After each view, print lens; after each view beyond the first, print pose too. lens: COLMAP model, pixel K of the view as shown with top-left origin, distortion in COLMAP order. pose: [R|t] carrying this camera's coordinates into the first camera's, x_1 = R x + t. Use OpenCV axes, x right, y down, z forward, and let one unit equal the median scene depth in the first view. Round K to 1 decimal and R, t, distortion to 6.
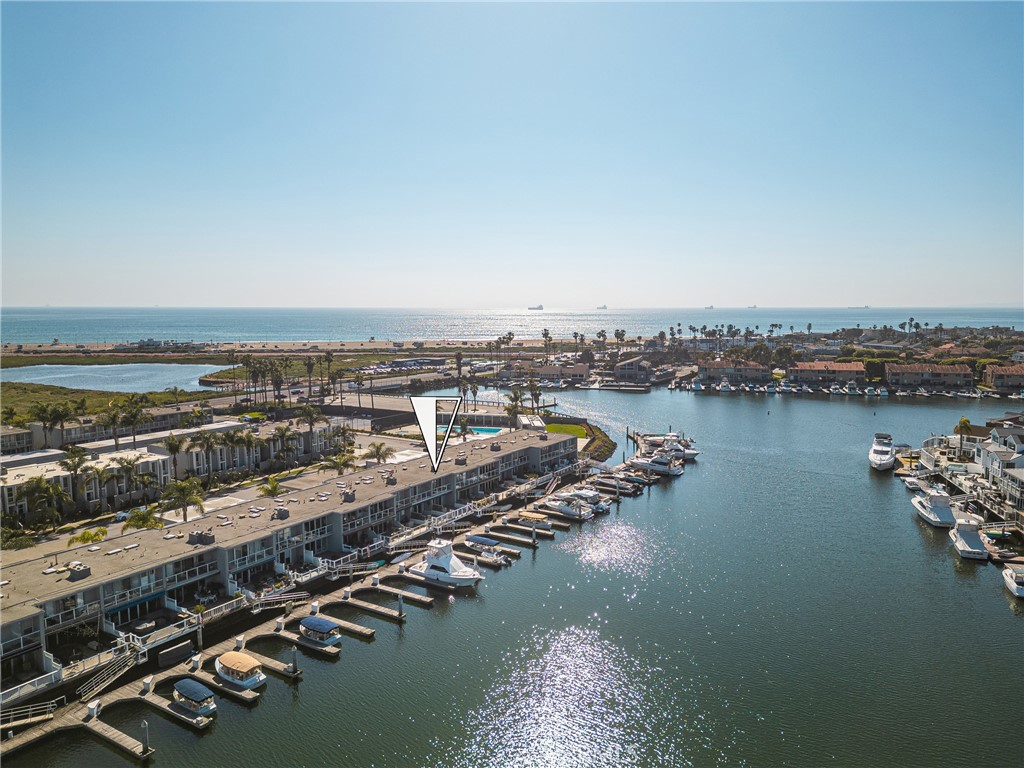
lens RADIAL K [[739.6, 0, 512.0], [0, 739.6, 384.0], [0, 0, 1]] dist [0.054702, 0.000303]
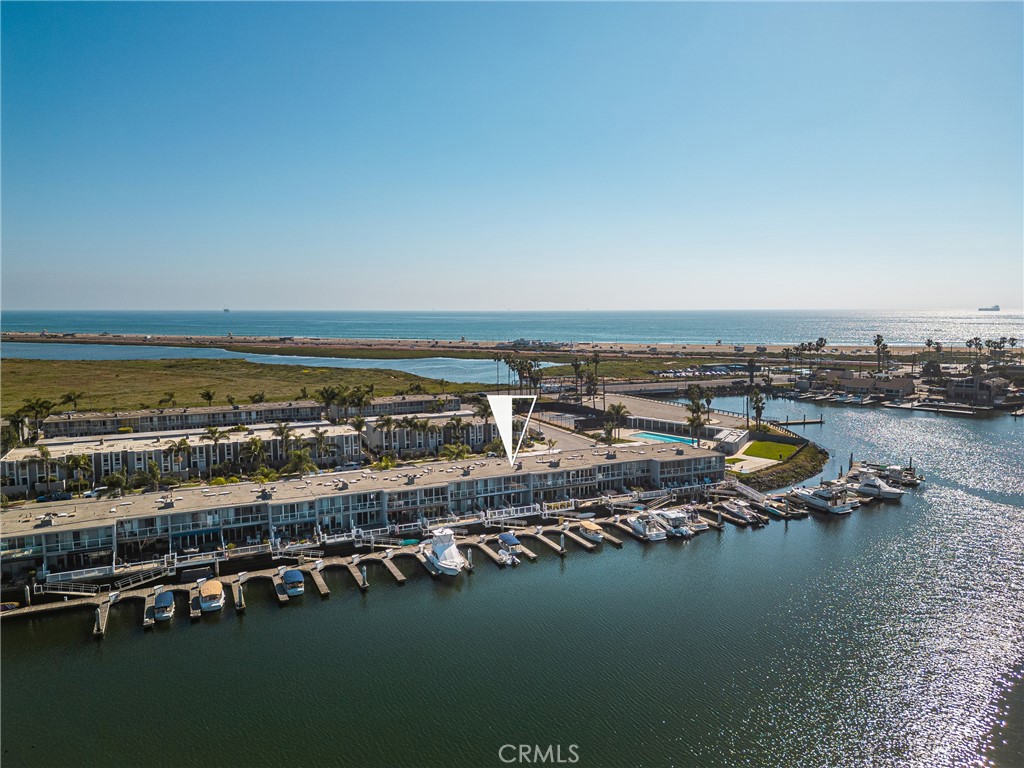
lens RADIAL K [[720.3, 0, 472.0], [0, 720.3, 382.8], [0, 0, 1]] dist [0.063522, -0.004399]
pose [[0.836984, 0.055345, -0.544422, 0.372940], [-0.056748, 0.998287, 0.014240, -0.014066], [0.544278, 0.018976, 0.838690, 0.105438]]
